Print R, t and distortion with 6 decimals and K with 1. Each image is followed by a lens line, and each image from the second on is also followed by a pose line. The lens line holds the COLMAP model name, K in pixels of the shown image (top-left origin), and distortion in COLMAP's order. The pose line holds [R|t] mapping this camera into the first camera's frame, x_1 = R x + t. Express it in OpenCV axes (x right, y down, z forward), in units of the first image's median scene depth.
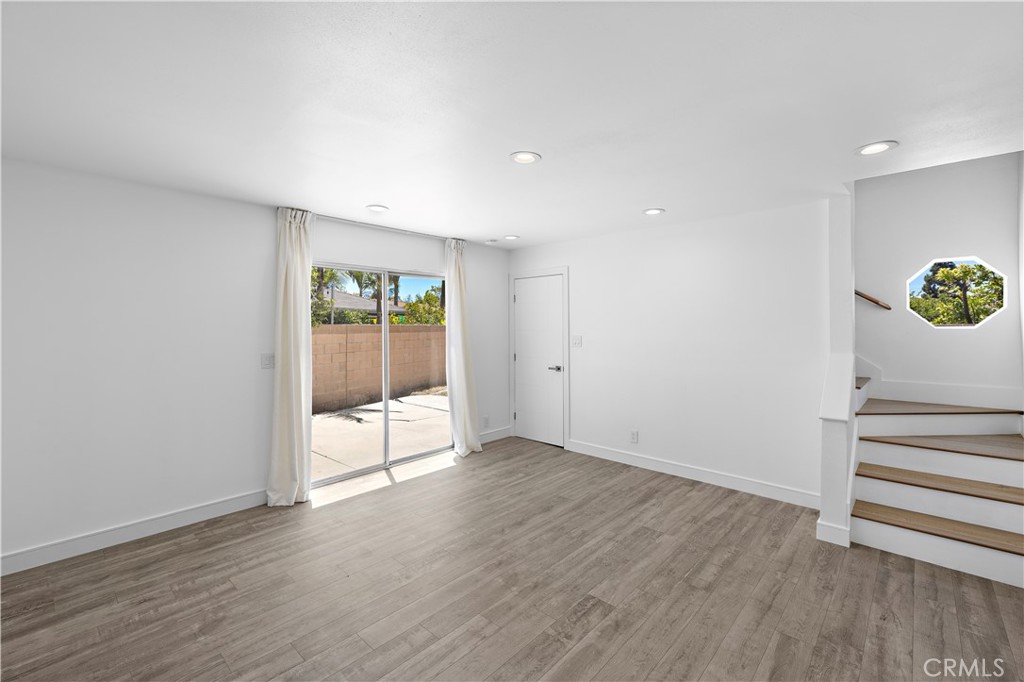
lens RADIAL K [[441.1, 0, 509.5], [0, 441.1, 325.0], [0, 0, 1]] dist [0.000585, 0.000253]
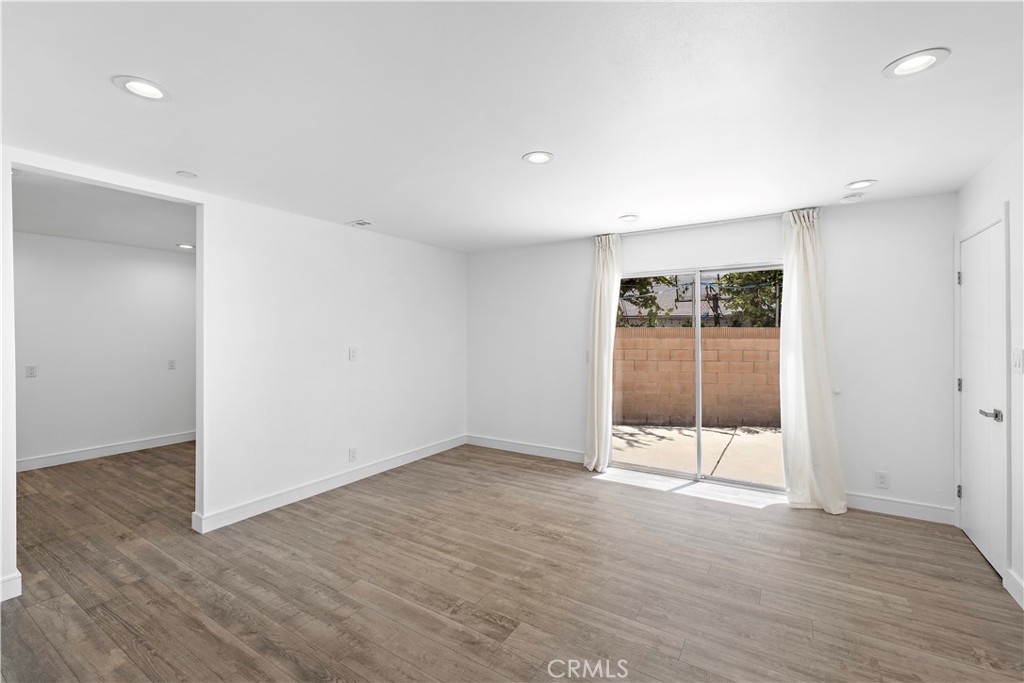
lens RADIAL K [[441.1, 0, 510.7], [0, 441.1, 341.5], [0, 0, 1]] dist [0.000585, 0.000253]
pose [[0.167899, 0.021860, -0.985562, 0.792625], [0.006101, 0.999712, 0.023213, 0.003940], [0.985785, -0.009911, 0.167717, 0.618876]]
